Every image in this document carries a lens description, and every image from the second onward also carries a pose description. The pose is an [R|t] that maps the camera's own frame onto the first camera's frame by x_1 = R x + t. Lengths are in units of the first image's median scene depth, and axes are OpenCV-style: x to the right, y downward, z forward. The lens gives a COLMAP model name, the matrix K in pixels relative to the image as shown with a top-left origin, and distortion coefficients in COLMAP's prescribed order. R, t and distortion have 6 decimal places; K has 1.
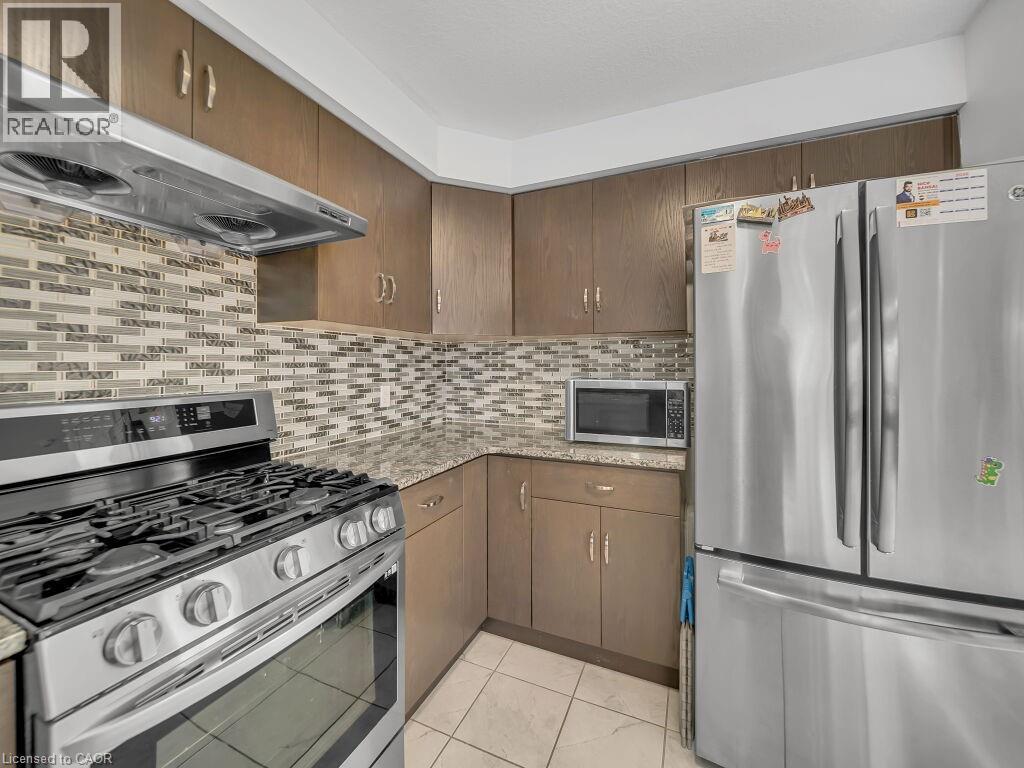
lens RADIAL K [[417.5, 0, 513.0], [0, 417.5, 364.9], [0, 0, 1]] dist [-0.000323, -0.000291]
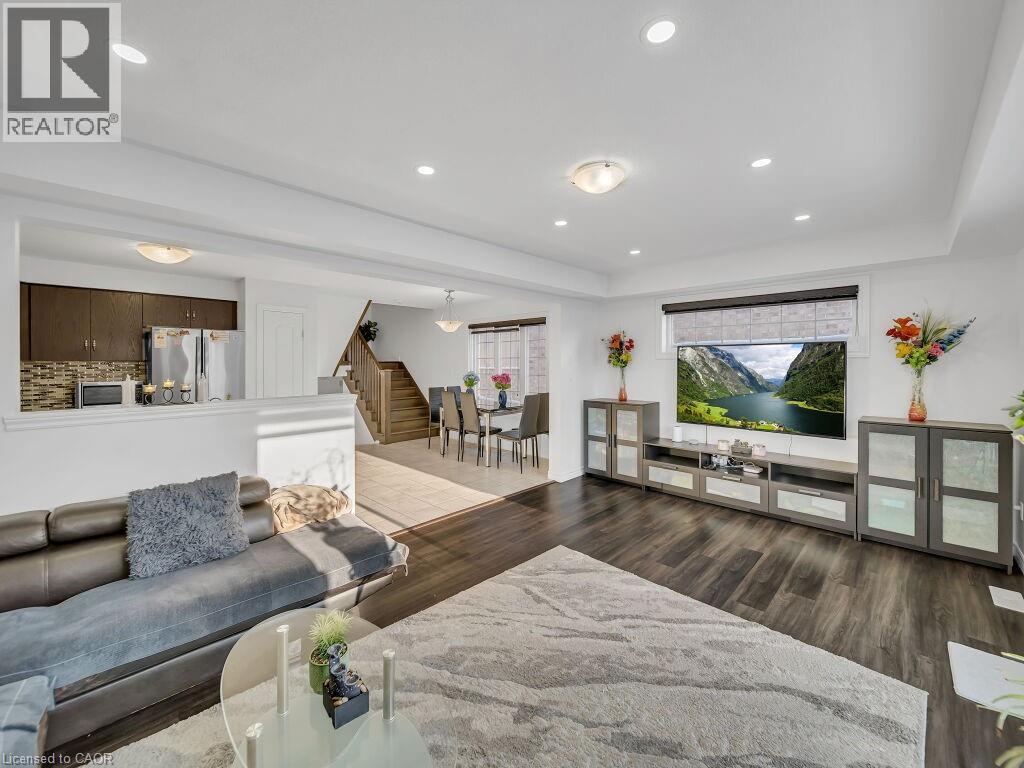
lens RADIAL K [[409.0, 0, 511.2], [0, 409.0, 376.7], [0, 0, 1]] dist [0.000500, -0.002323]
pose [[0.351852, -0.027045, 0.935665, -1.096881], [-0.000497, 0.999577, 0.029079, -0.058072], [-0.936056, -0.010697, 0.351690, -1.920363]]
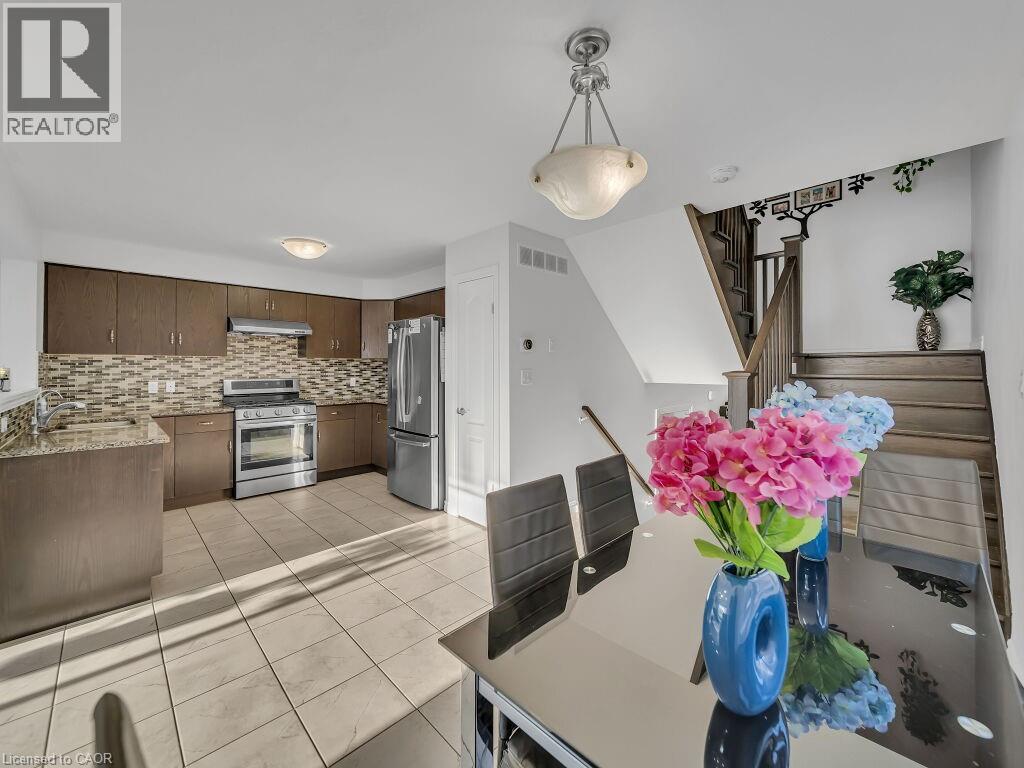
lens RADIAL K [[410.9, 0, 512.6], [0, 410.9, 366.0], [0, 0, 1]] dist [-0.000317, -0.000547]
pose [[0.932996, -0.001427, -0.359883, 1.728746], [0.000715, 0.999998, -0.002114, -0.020785], [0.359885, 0.001715, 0.932995, -1.146091]]
